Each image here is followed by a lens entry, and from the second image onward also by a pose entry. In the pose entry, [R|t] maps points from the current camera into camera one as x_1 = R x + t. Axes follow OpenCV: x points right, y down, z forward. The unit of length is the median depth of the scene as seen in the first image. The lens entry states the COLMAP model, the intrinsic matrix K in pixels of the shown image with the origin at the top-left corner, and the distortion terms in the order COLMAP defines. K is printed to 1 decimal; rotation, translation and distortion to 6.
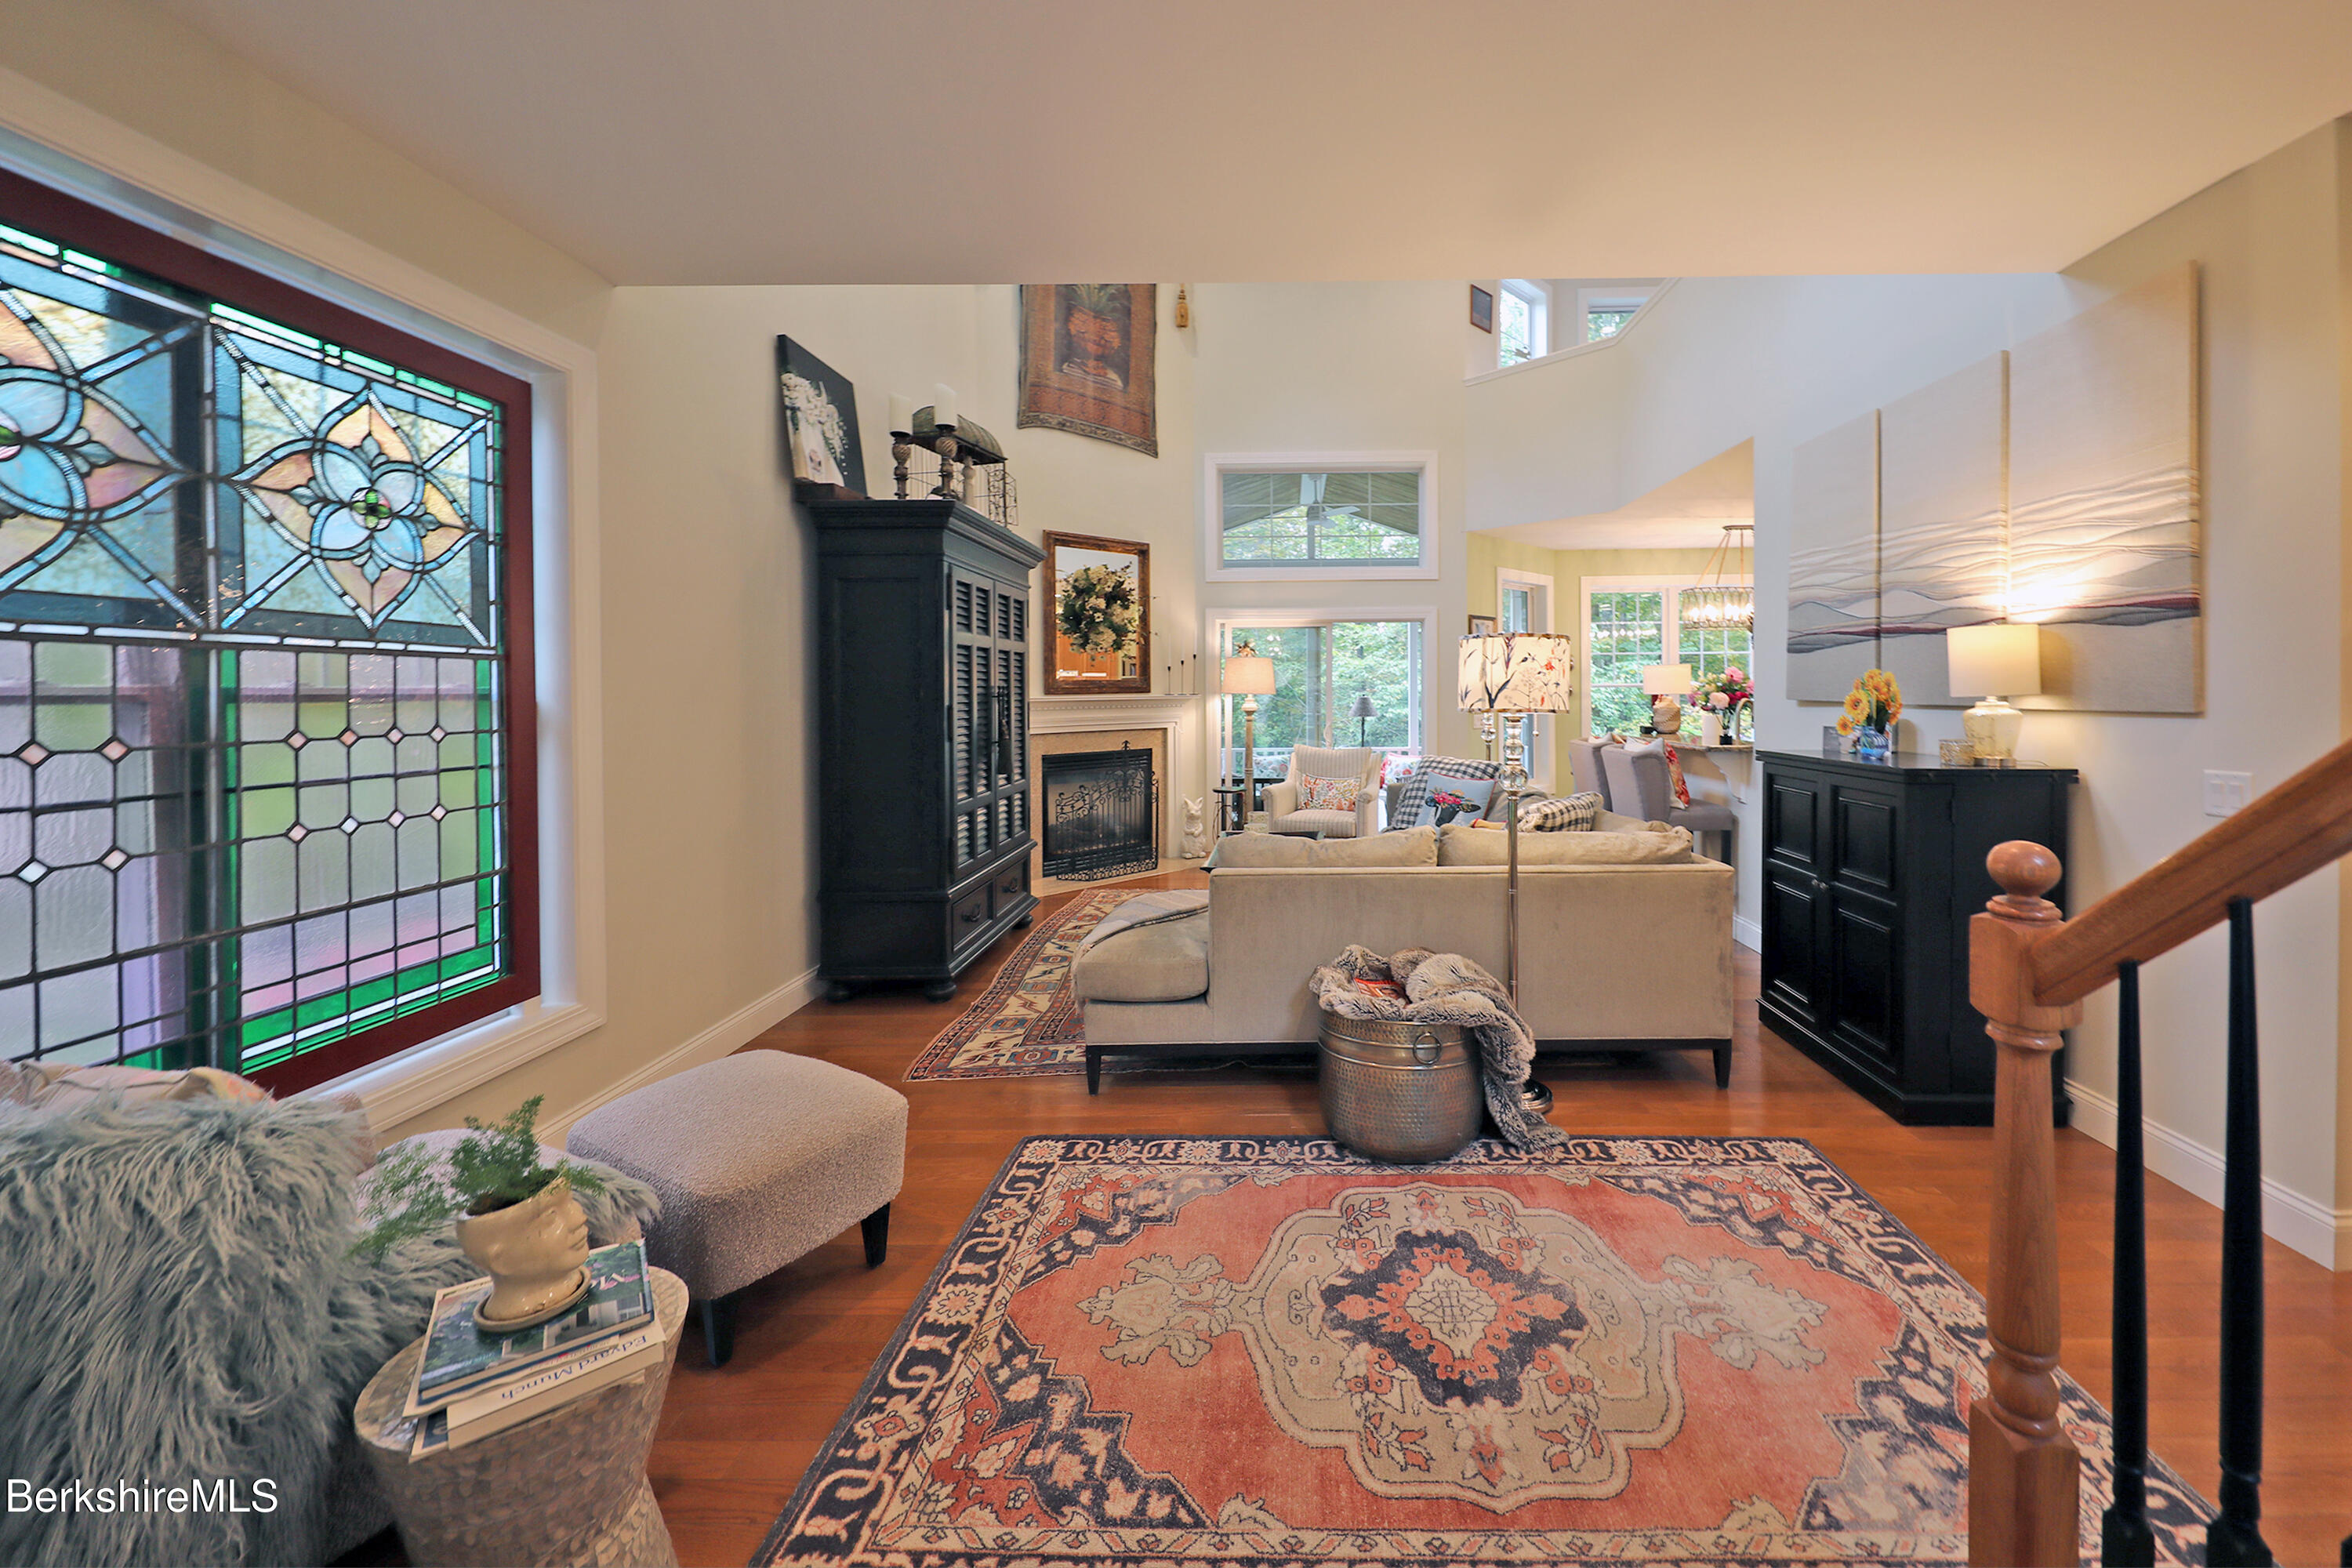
lens RADIAL K [[912.6, 0, 1278.0], [0, 912.6, 689.4], [0, 0, 1]] dist [-0.000698, -0.000100]
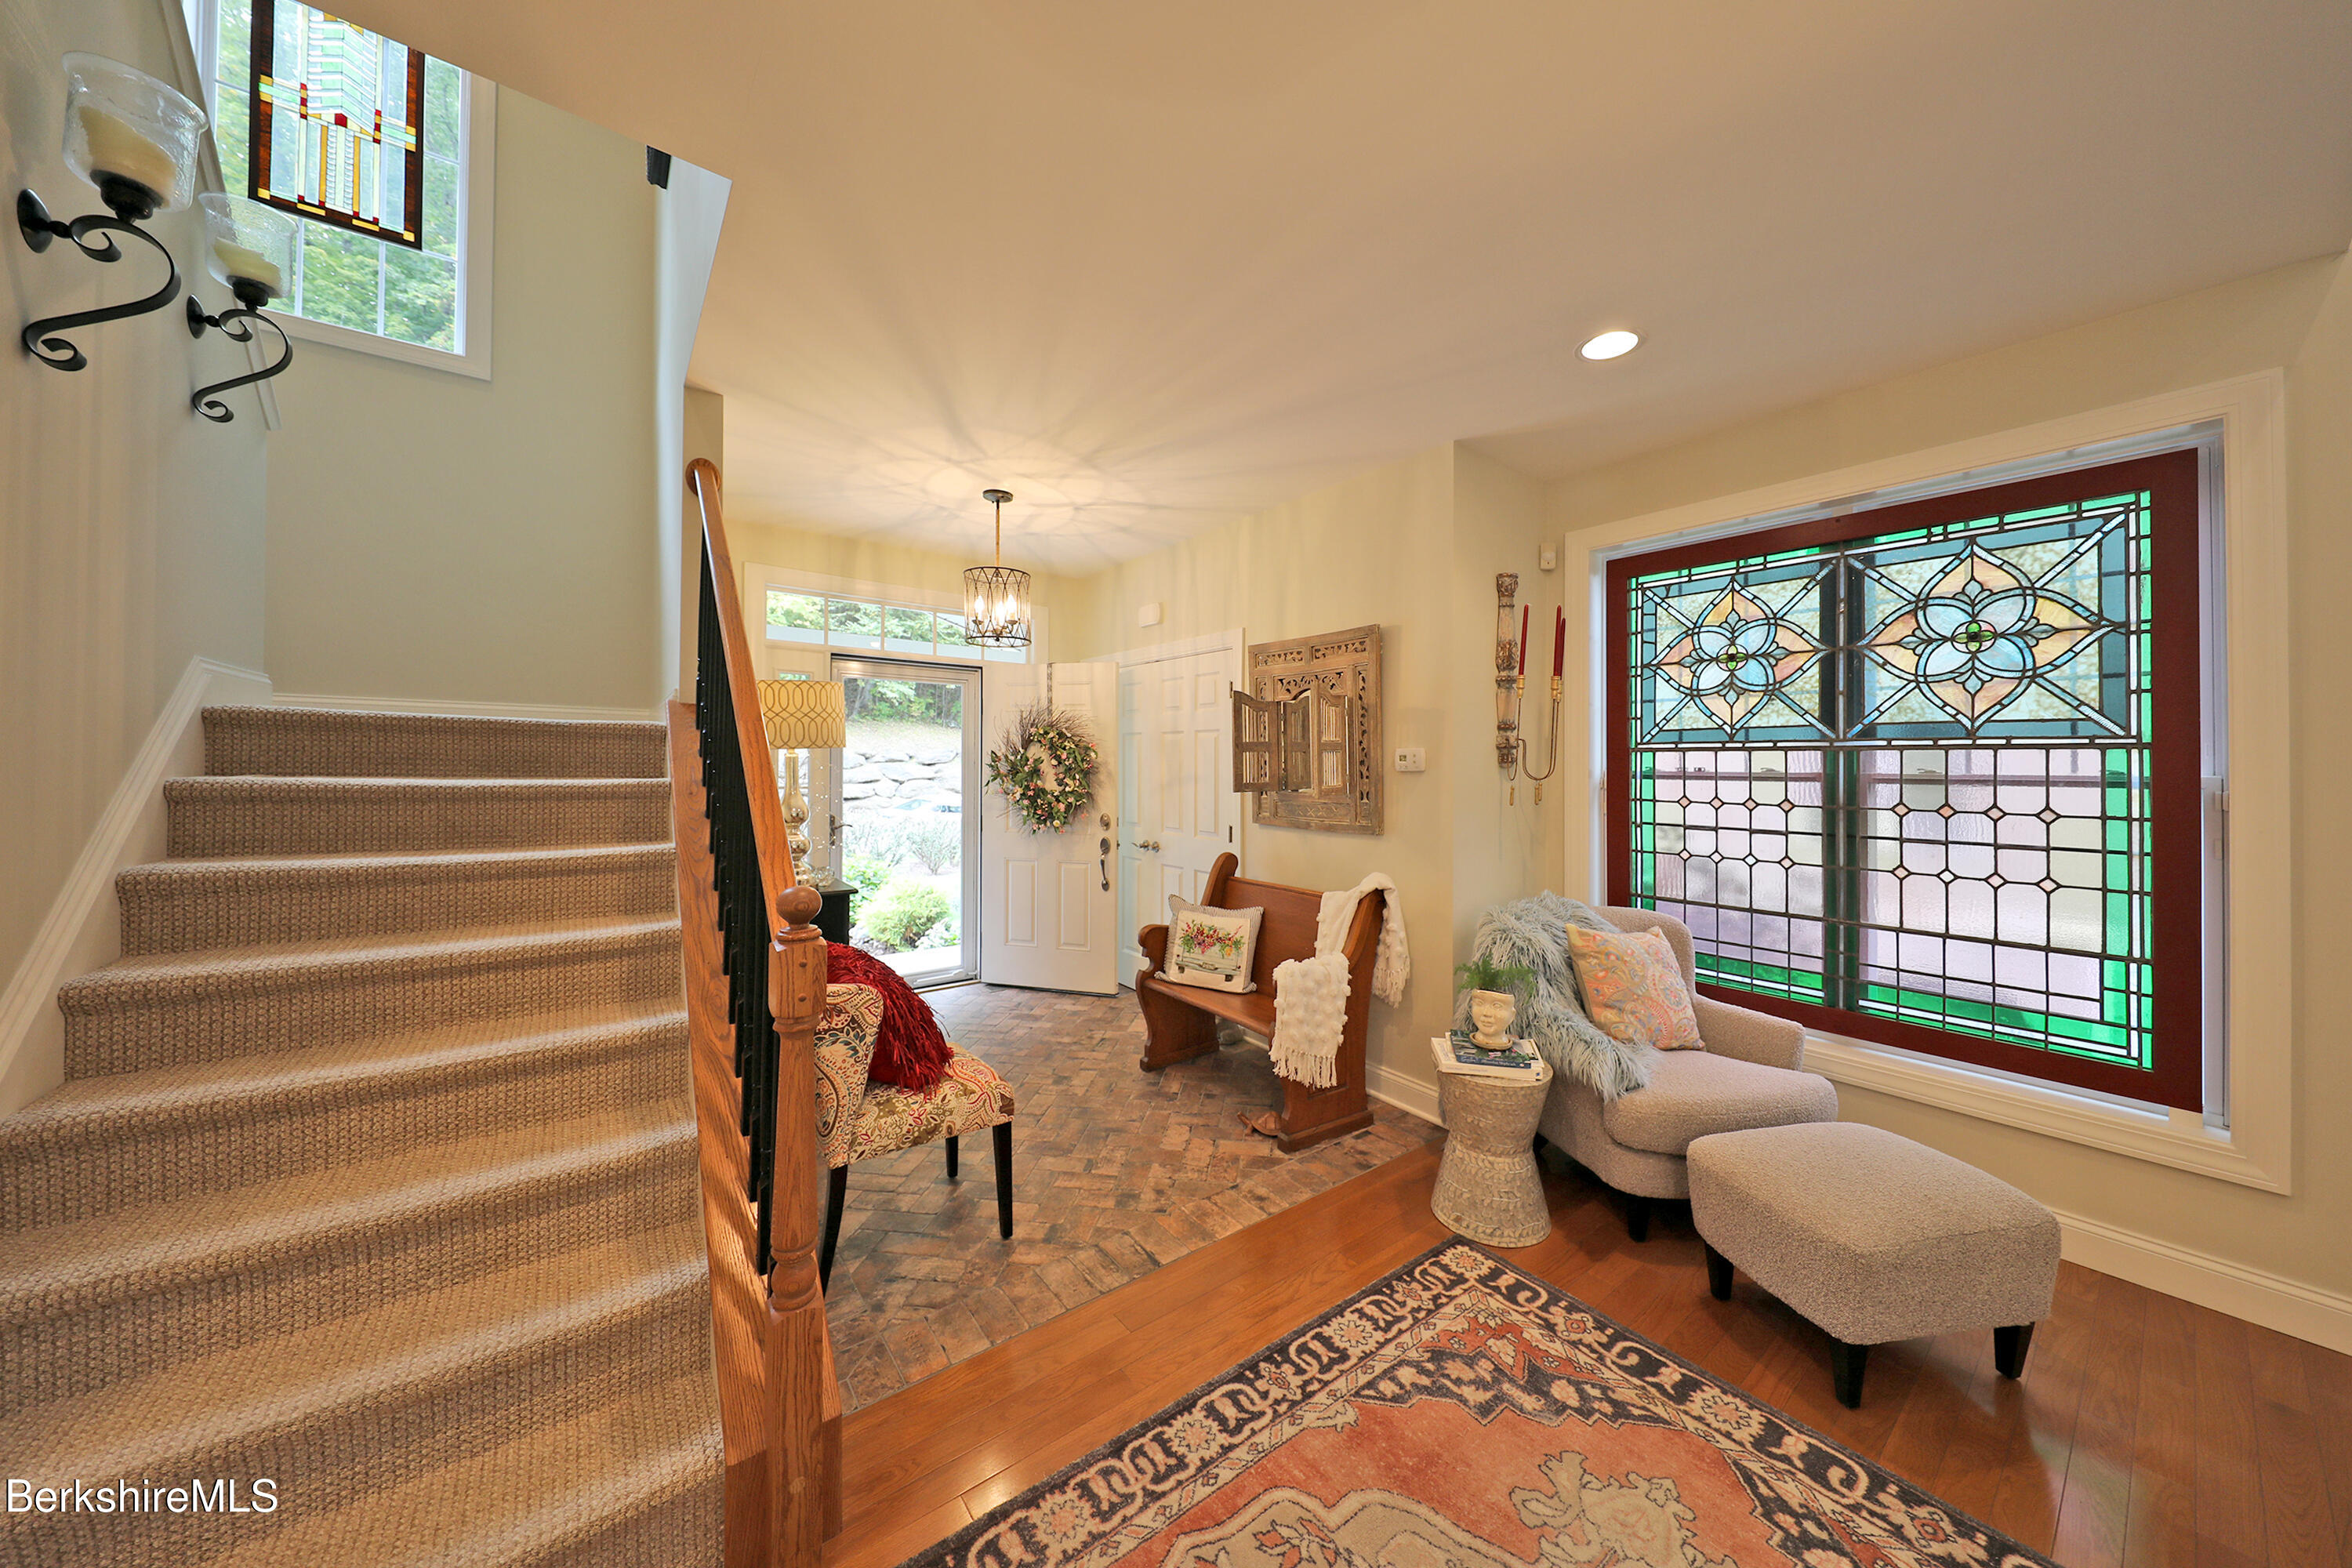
lens RADIAL K [[846.7, 0, 1215.6], [0, 846.7, 762.1], [0, 0, 1]] dist [0.000244, -0.004453]
pose [[-0.790018, -0.006964, -0.613044, 0.610616], [-0.006479, 0.999974, -0.003011, -0.009330], [0.613049, 0.001593, -0.790043, 1.335768]]
